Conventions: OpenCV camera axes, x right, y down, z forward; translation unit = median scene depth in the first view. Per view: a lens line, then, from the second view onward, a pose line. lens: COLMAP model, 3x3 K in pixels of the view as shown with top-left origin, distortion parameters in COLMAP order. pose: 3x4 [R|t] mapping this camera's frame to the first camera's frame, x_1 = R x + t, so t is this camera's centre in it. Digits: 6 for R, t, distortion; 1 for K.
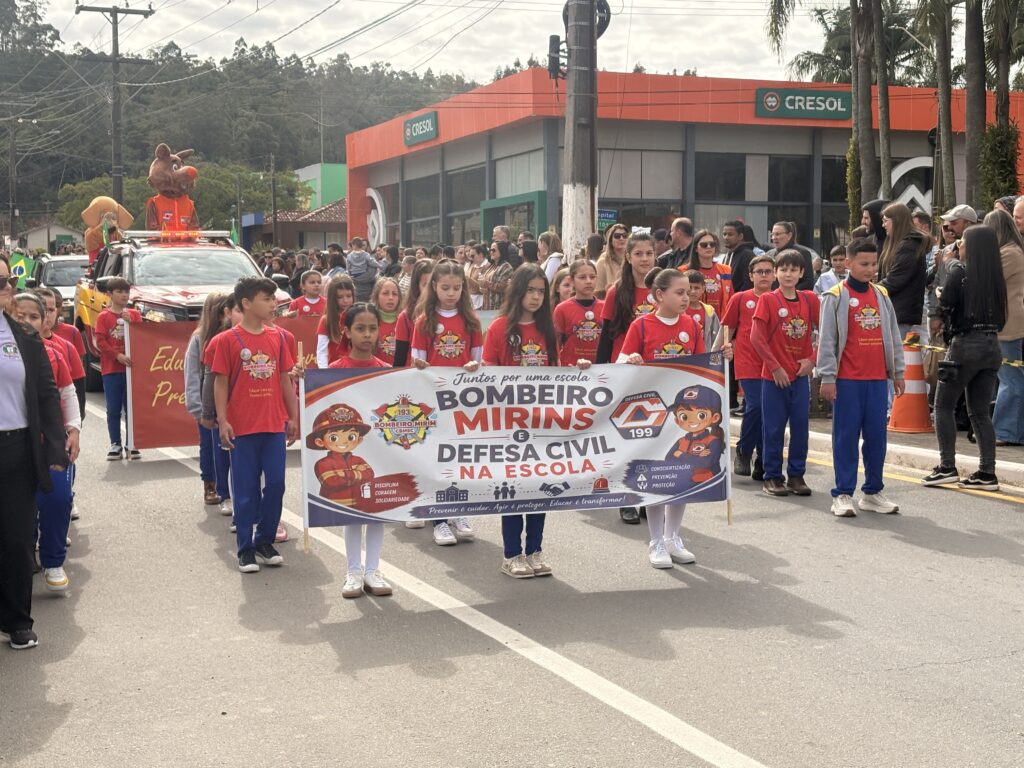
lens RADIAL K [[1626.5, 0, 485.3], [0, 1626.5, 406.3], [0, 0, 1]] dist [0.127045, 0.000000]
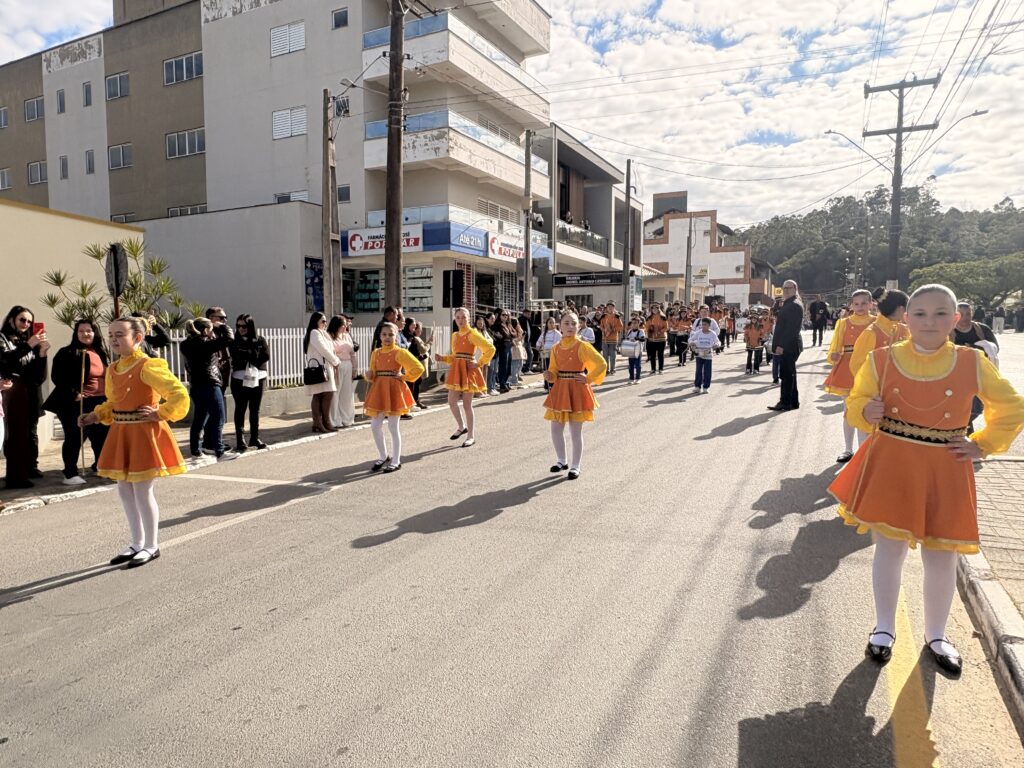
lens RADIAL K [[660.5, 0, 516.9], [0, 660.5, 380.4], [0, 0, 1]] dist [-0.003188, 0.005603]
pose [[0.680934, 0.049919, -0.730641, -0.051562], [-0.045906, 0.998622, 0.025445, -0.031377], [0.730904, 0.016215, 0.682287, 0.399908]]
